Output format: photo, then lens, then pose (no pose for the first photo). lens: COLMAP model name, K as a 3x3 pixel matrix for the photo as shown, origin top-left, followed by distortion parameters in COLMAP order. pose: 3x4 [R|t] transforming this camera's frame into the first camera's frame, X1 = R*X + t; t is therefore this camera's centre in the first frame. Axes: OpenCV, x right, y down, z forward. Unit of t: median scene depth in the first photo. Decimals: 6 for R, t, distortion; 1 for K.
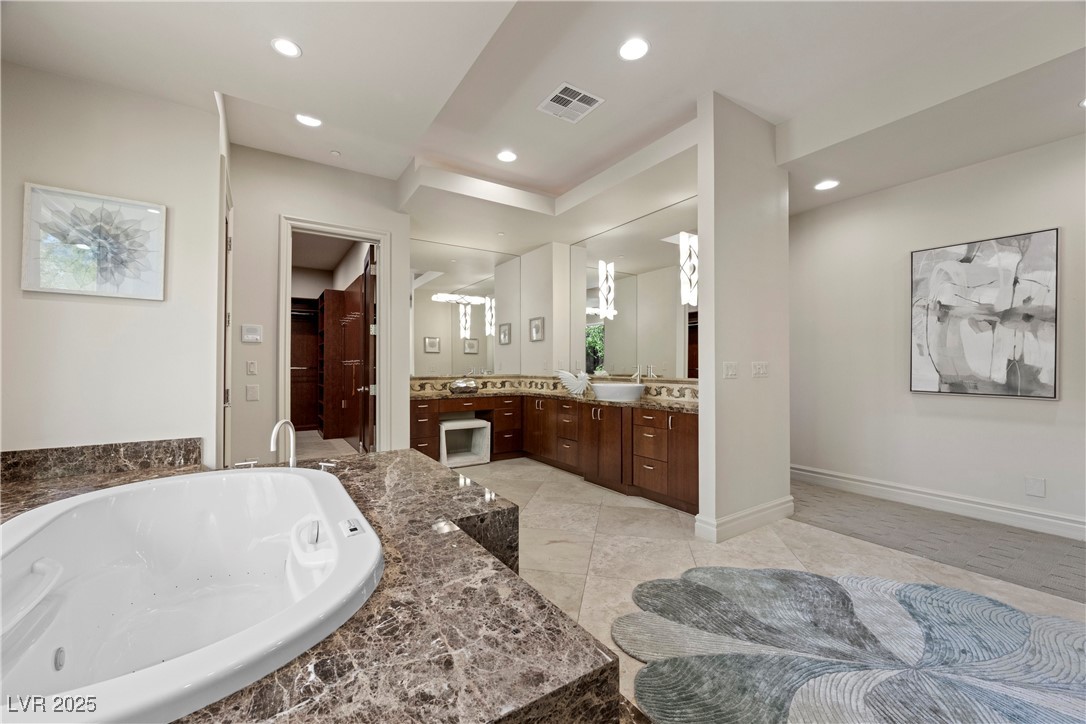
lens RADIAL K [[426.8, 0, 537.8], [0, 426.8, 365.0], [0, 0, 1]] dist [-0.000145, -0.000051]
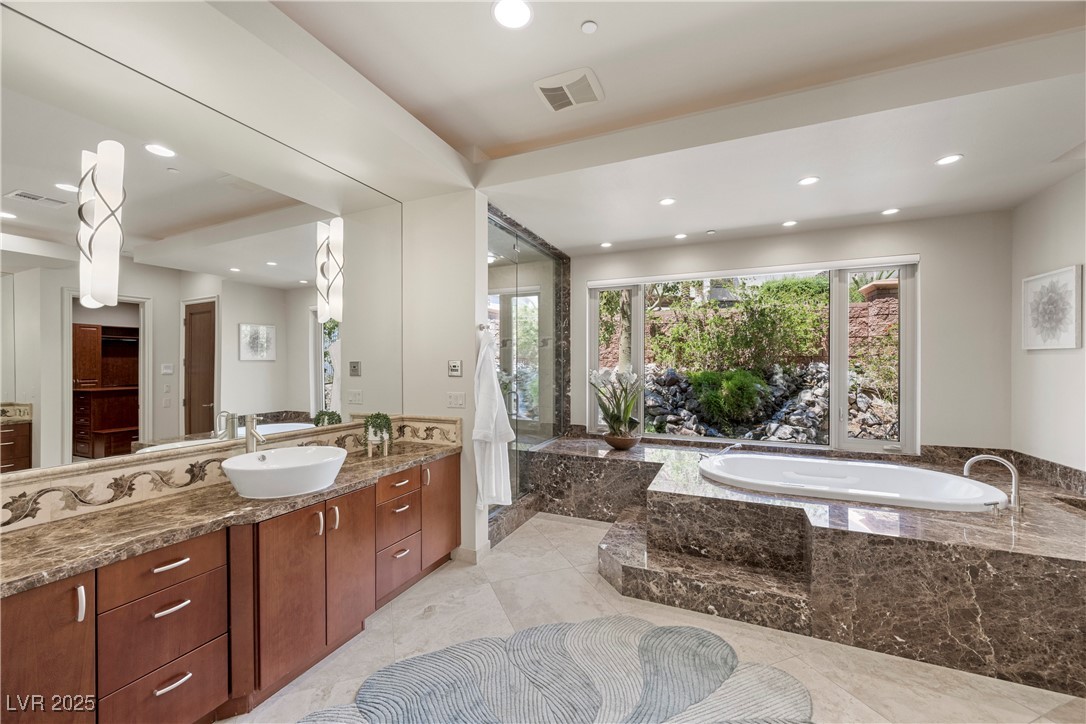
lens RADIAL K [[426.8, 0, 537.8], [0, 426.8, 365.0], [0, 0, 1]] dist [-0.000145, -0.000051]
pose [[-0.837599, 0.001948, -0.546283, 0.861633], [0.004913, 0.999980, -0.003968, -0.095890], [0.546264, -0.006008, -0.837592, 1.044128]]
